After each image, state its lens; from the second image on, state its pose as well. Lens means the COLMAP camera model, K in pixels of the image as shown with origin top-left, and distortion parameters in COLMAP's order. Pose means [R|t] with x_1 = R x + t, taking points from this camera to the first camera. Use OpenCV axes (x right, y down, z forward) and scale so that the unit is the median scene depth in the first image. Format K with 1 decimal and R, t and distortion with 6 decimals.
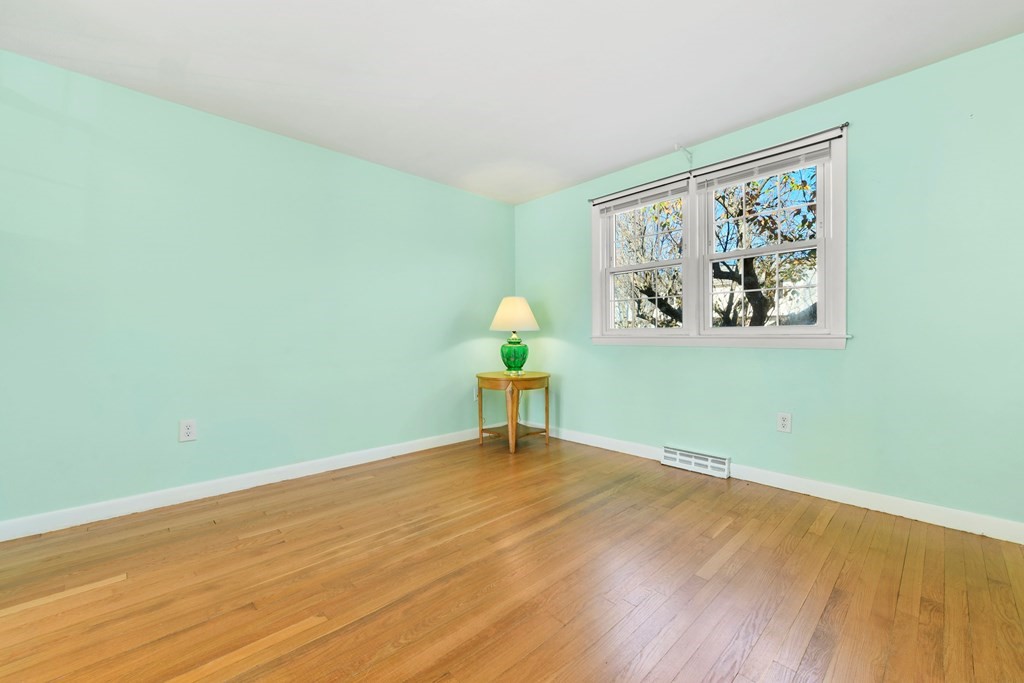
lens RADIAL K [[410.2, 0, 521.1], [0, 410.2, 341.3], [0, 0, 1]] dist [-0.002084, -0.000112]
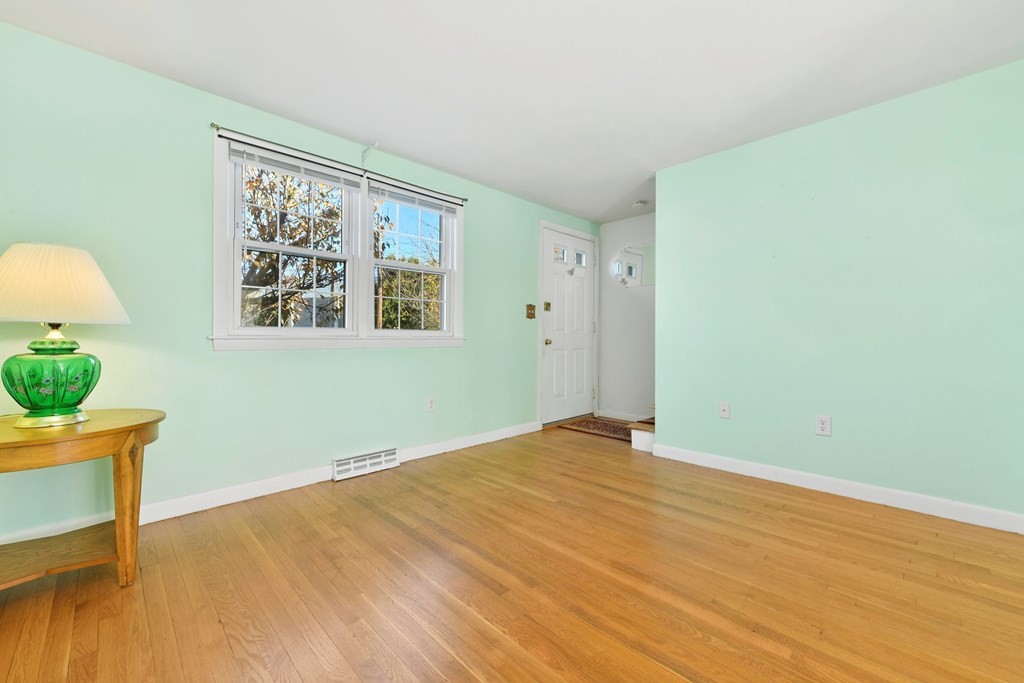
lens RADIAL K [[409.8, 0, 518.3], [0, 409.8, 339.2], [0, 0, 1]] dist [0.000171, 0.000177]
pose [[-0.010516, -0.000649, 0.999944, -0.646519], [0.009700, 0.999953, 0.000751, -0.005976], [-0.999898, 0.009708, -0.010510, 0.719834]]
